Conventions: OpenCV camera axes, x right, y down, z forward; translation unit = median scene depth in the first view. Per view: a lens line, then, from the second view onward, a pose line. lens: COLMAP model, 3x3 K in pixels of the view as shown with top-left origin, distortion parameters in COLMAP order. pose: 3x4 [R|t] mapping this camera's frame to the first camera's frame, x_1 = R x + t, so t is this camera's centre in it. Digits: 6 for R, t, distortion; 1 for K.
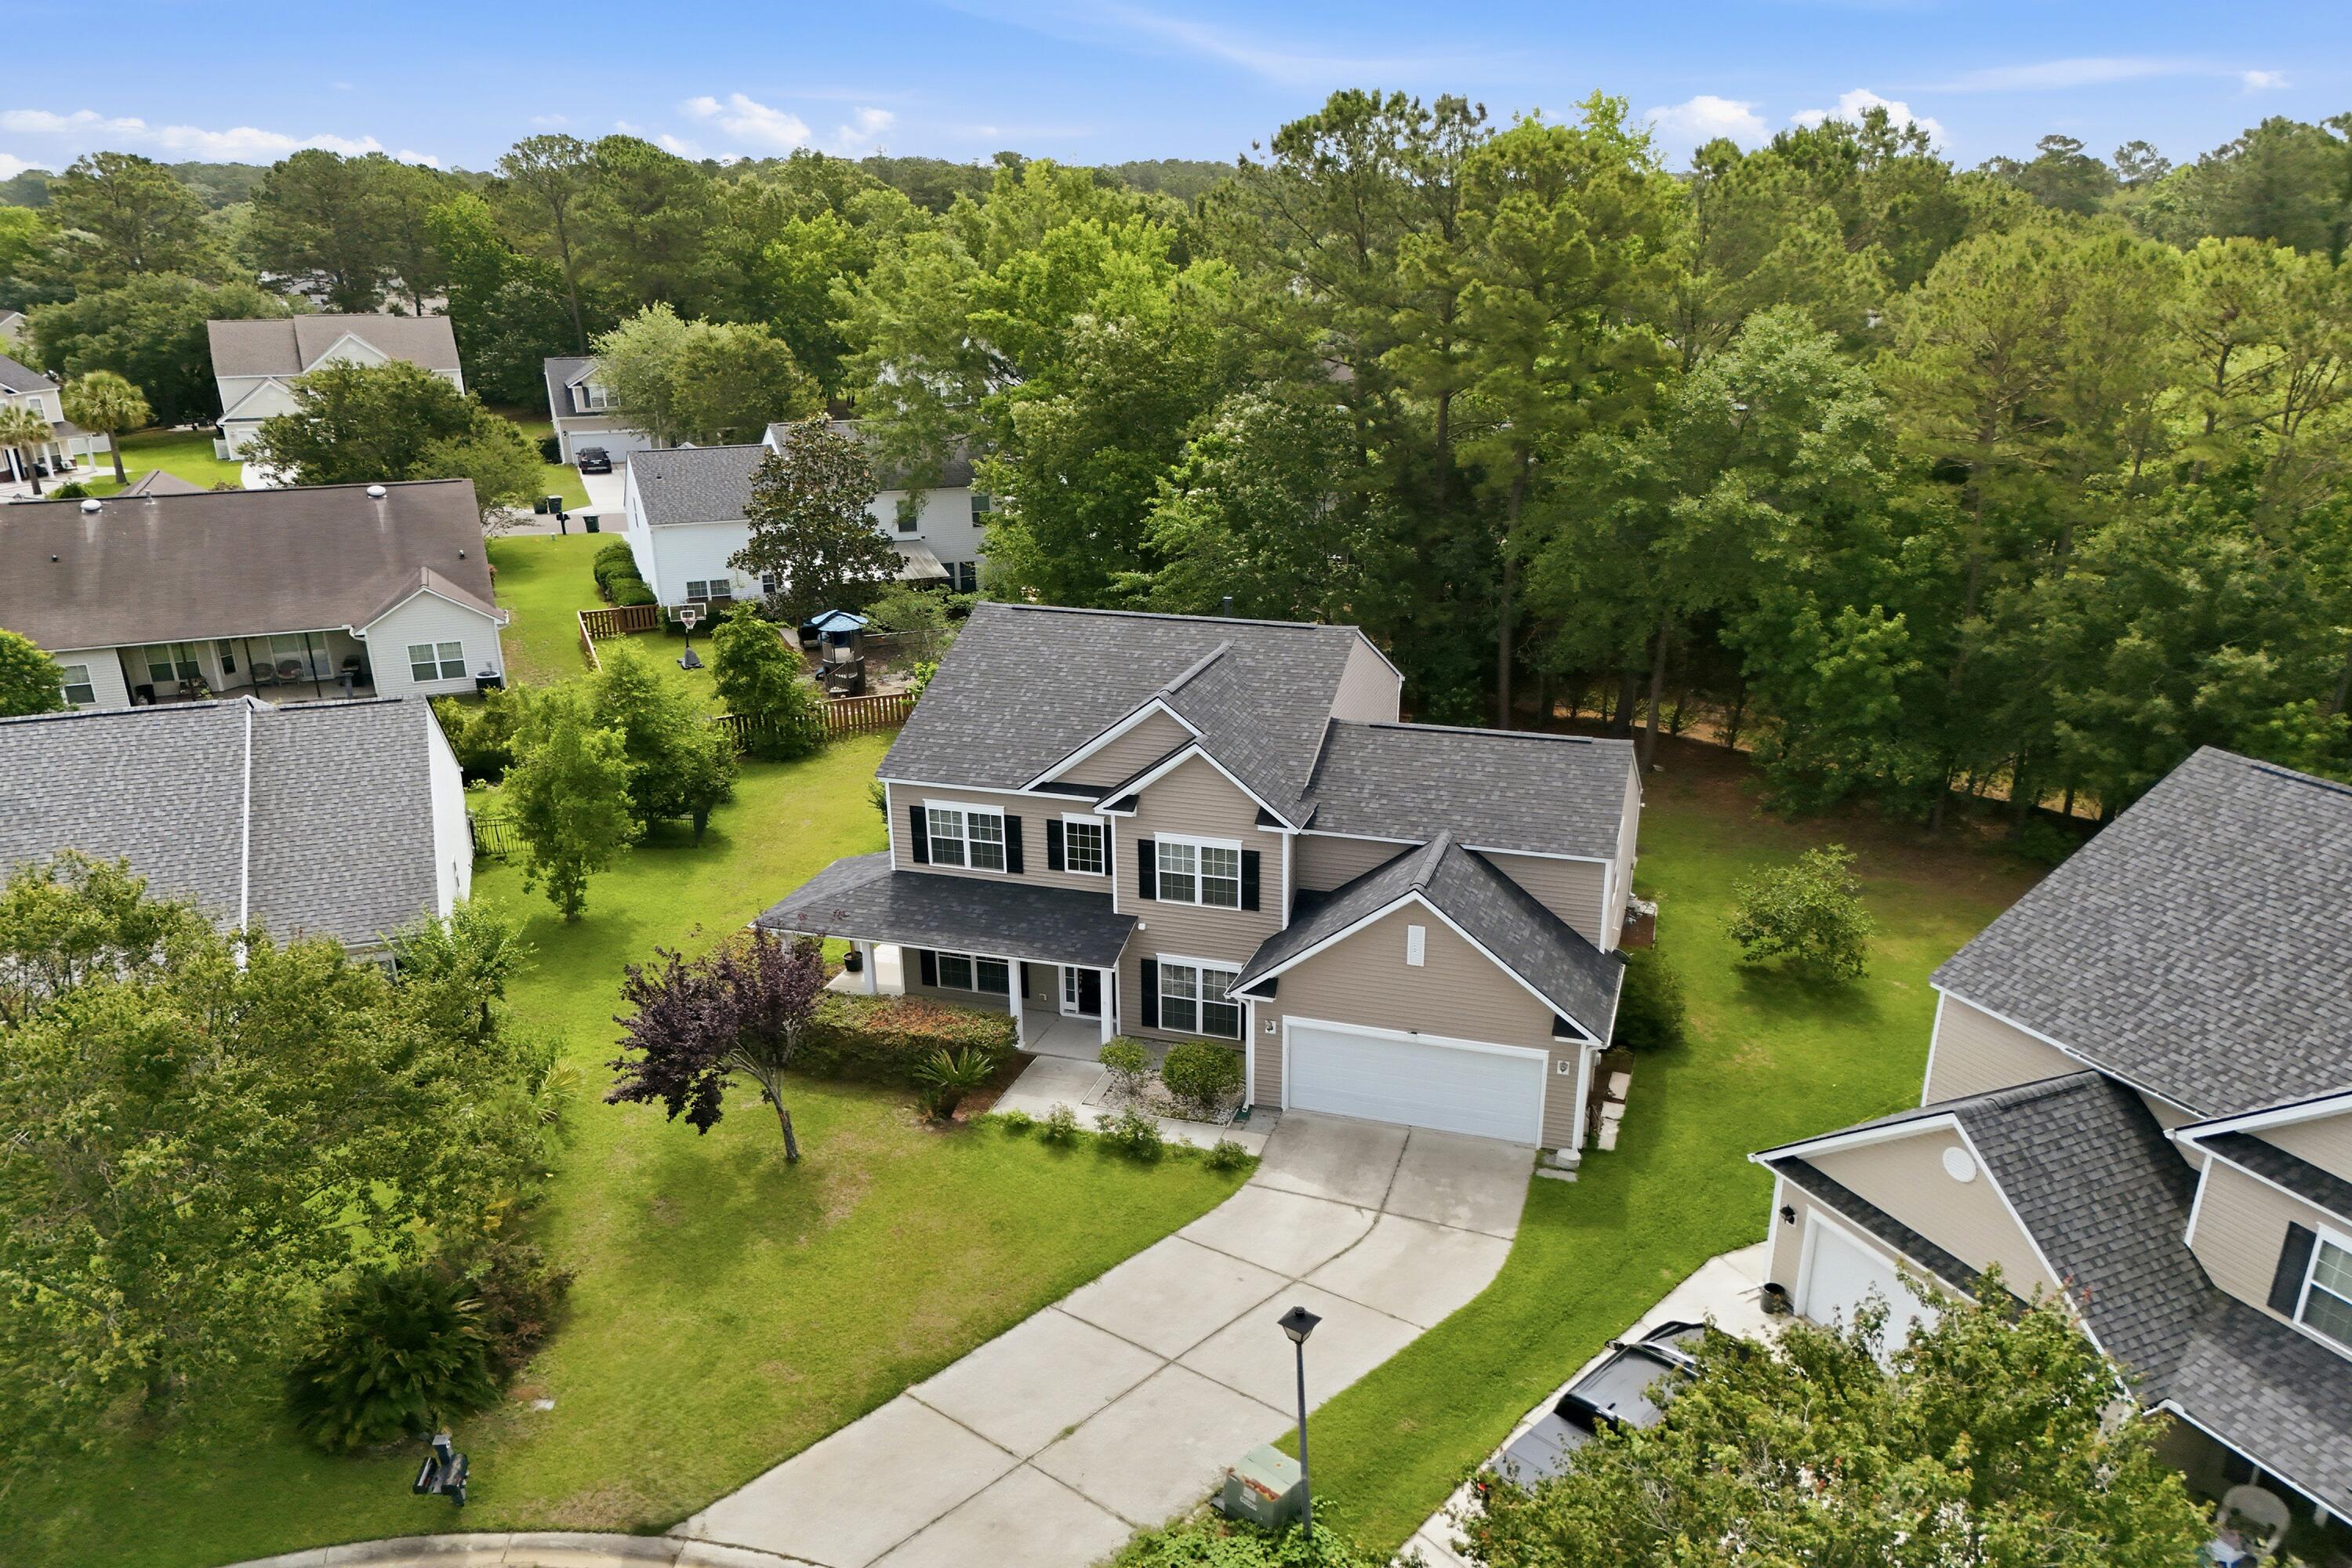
lens RADIAL K [[1749.4, 0, 1182.0], [0, 1749.4, 882.1], [0, 0, 1]] dist [0.080020, -0.087655]
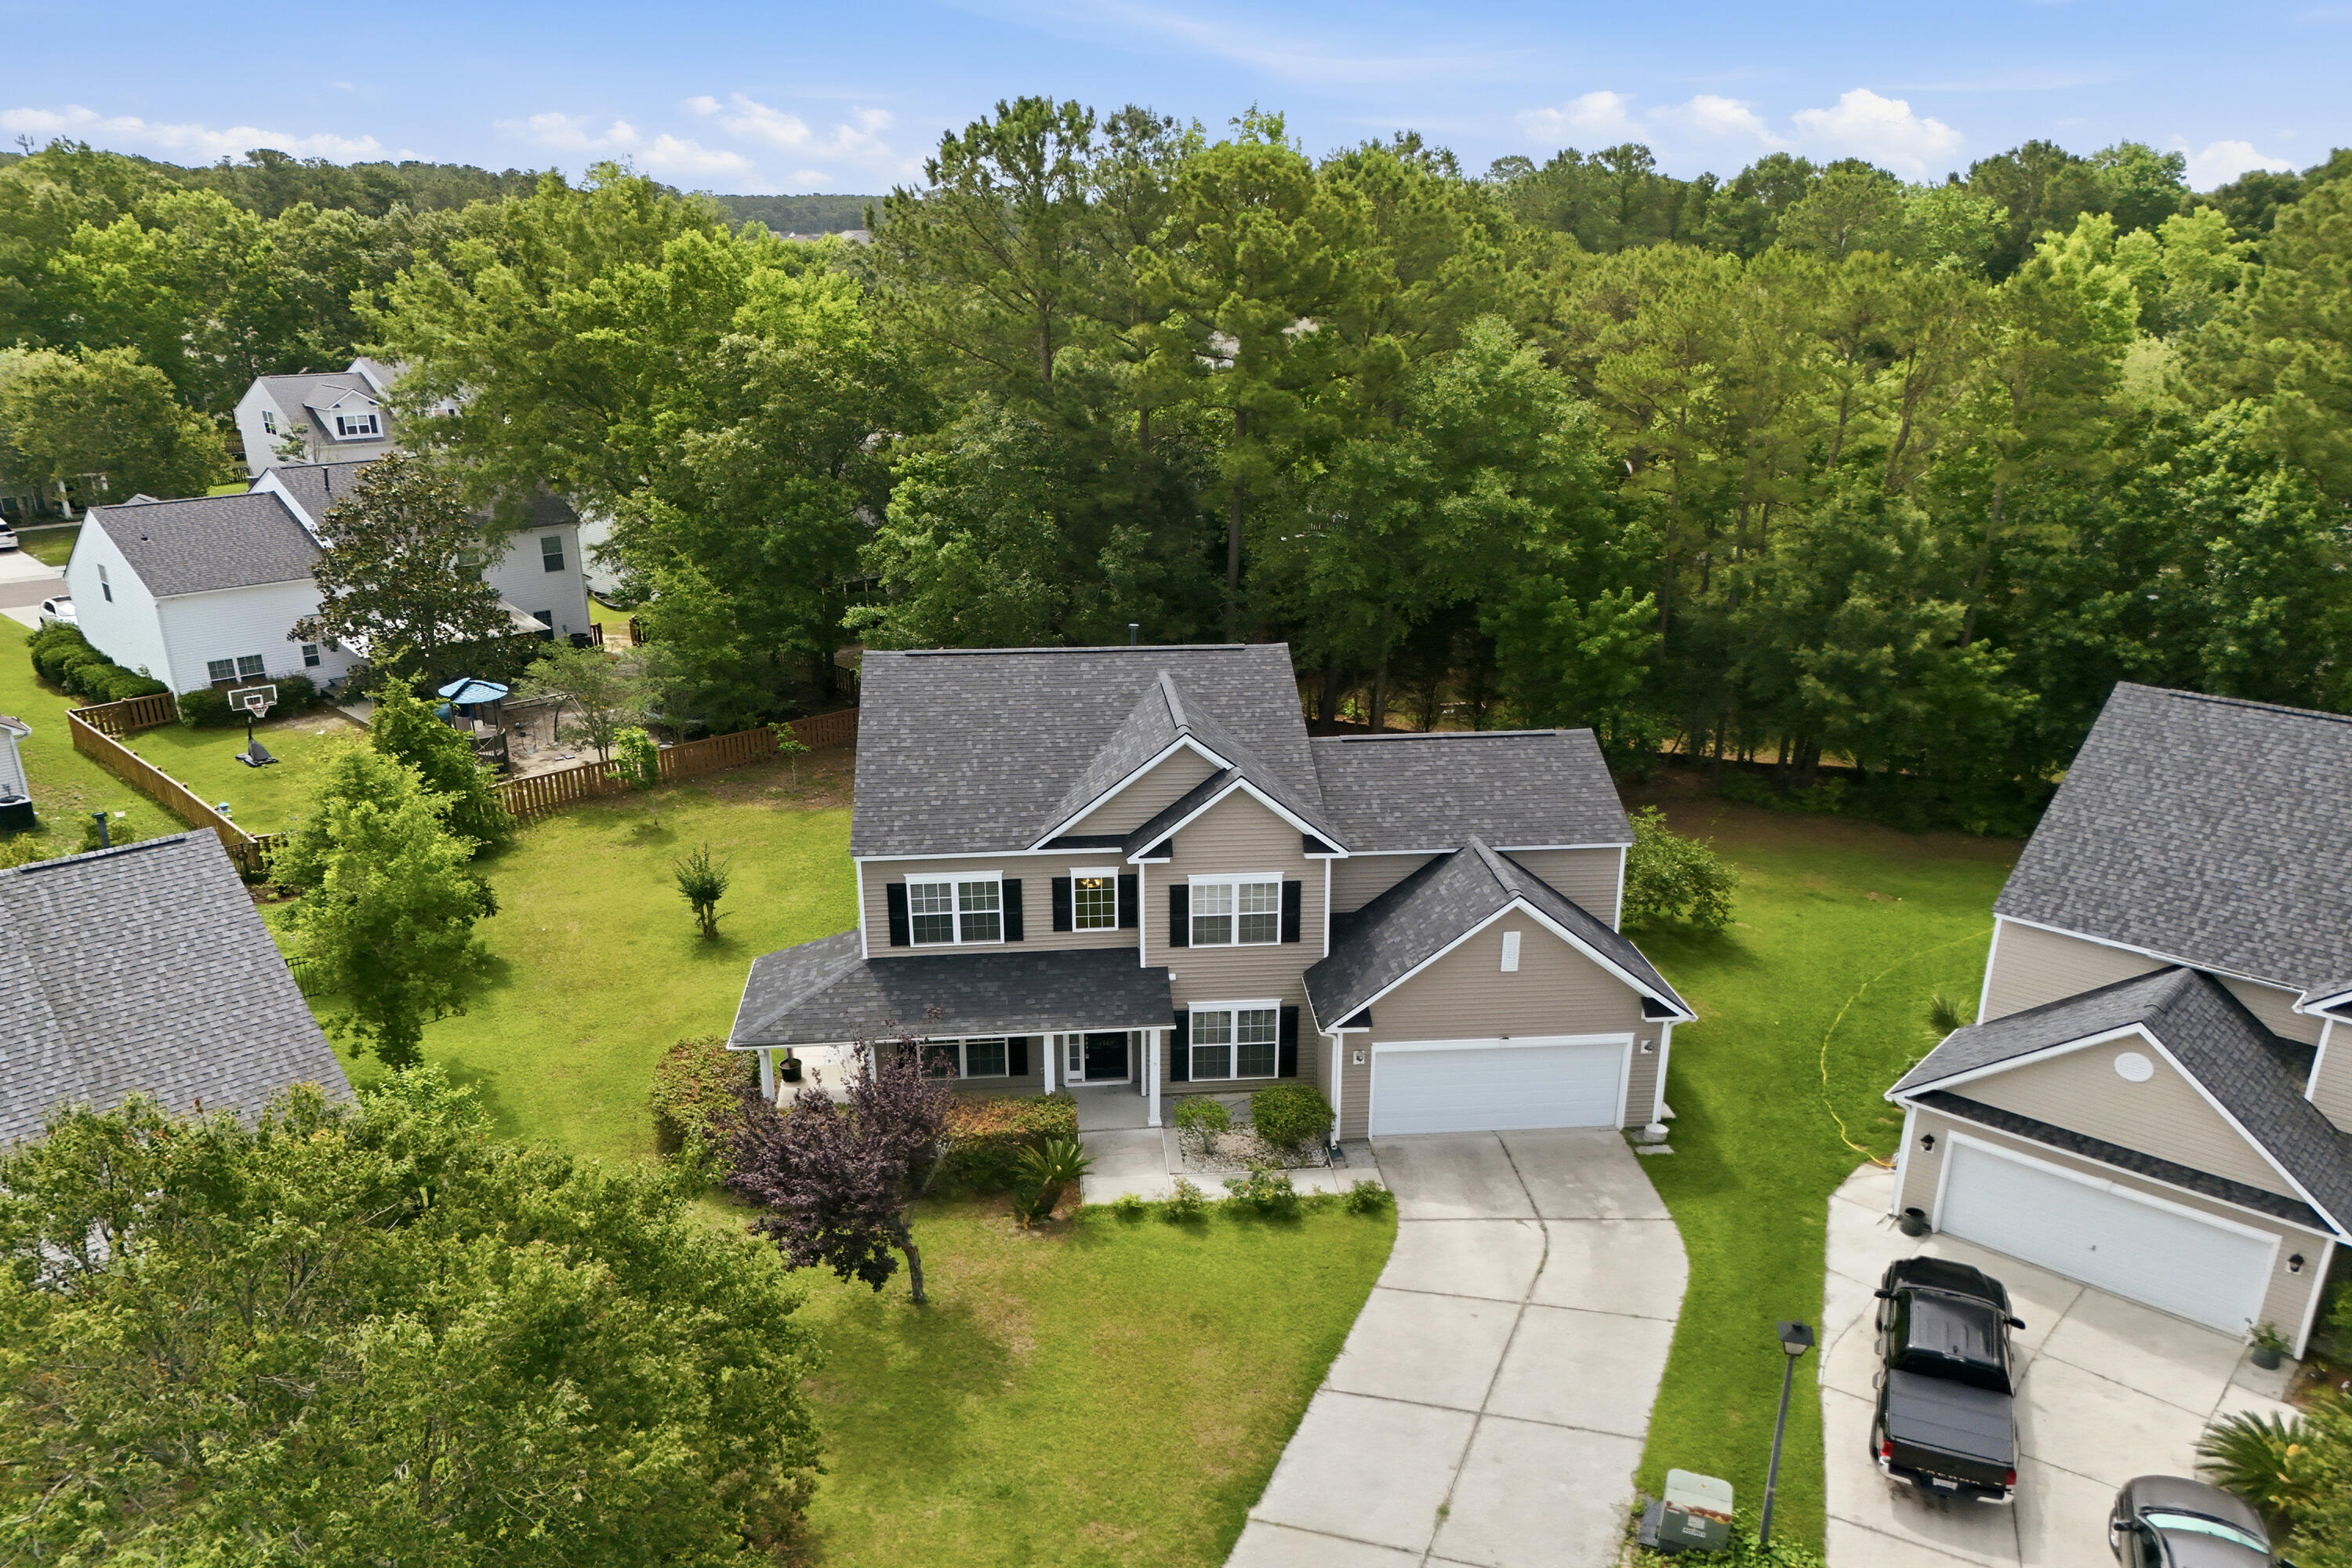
lens RADIAL K [[1749.4, 0, 1182.0], [0, 1749.4, 882.1], [0, 0, 1]] dist [0.080020, -0.087655]
pose [[0.918408, -0.134659, 0.372014, -0.359811], [0.136951, 0.990368, 0.020389, -0.043516], [-0.371176, 0.032222, 0.928003, 0.118077]]
